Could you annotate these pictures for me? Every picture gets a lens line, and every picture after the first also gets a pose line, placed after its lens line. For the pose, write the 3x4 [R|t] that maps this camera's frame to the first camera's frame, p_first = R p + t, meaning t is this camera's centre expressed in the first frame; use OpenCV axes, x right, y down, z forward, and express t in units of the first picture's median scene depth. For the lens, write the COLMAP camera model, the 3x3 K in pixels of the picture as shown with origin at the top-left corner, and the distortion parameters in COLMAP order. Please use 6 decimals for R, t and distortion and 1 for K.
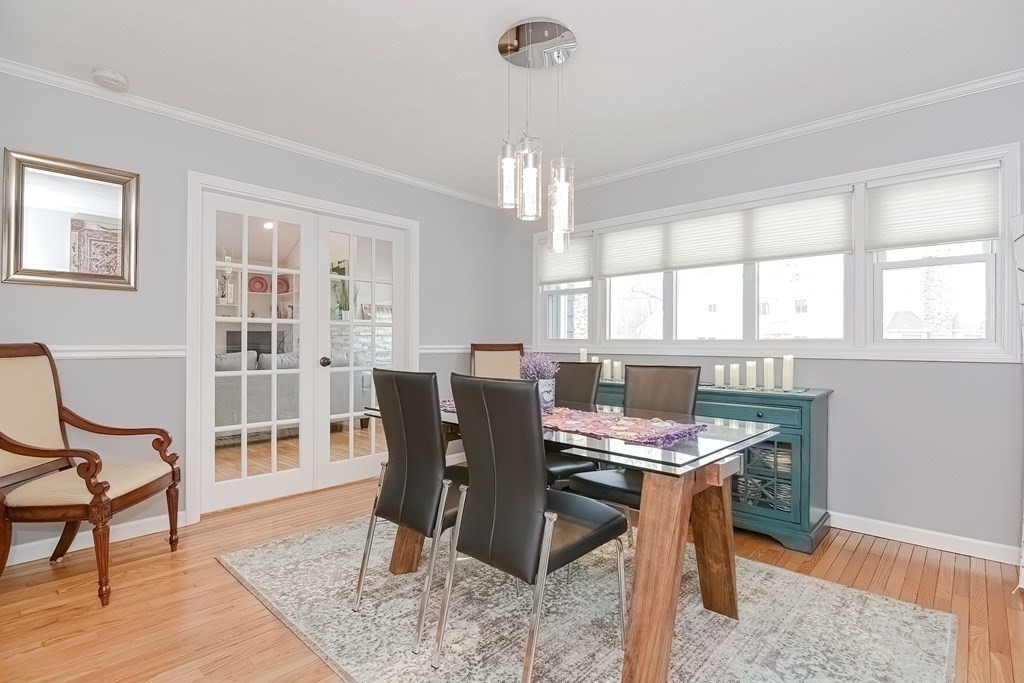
lens RADIAL K [[492.8, 0, 516.0], [0, 492.8, 340.6], [0, 0, 1]] dist [0.003131, 0.000884]
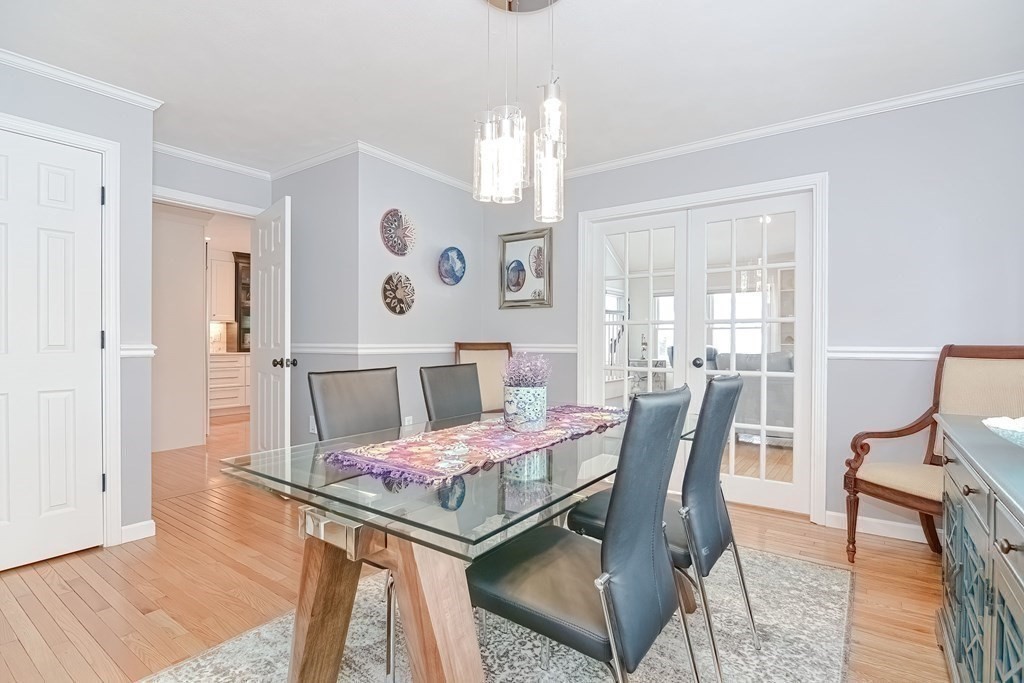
lens RADIAL K [[492.8, 0, 520.2], [0, 492.8, 341.9], [0, 0, 1]] dist [0.003131, 0.000884]
pose [[0.131806, -0.001449, -0.991274, 0.419922], [0.000620, 0.999999, -0.001380, 0.003458], [0.991275, -0.000432, 0.131807, 0.434539]]
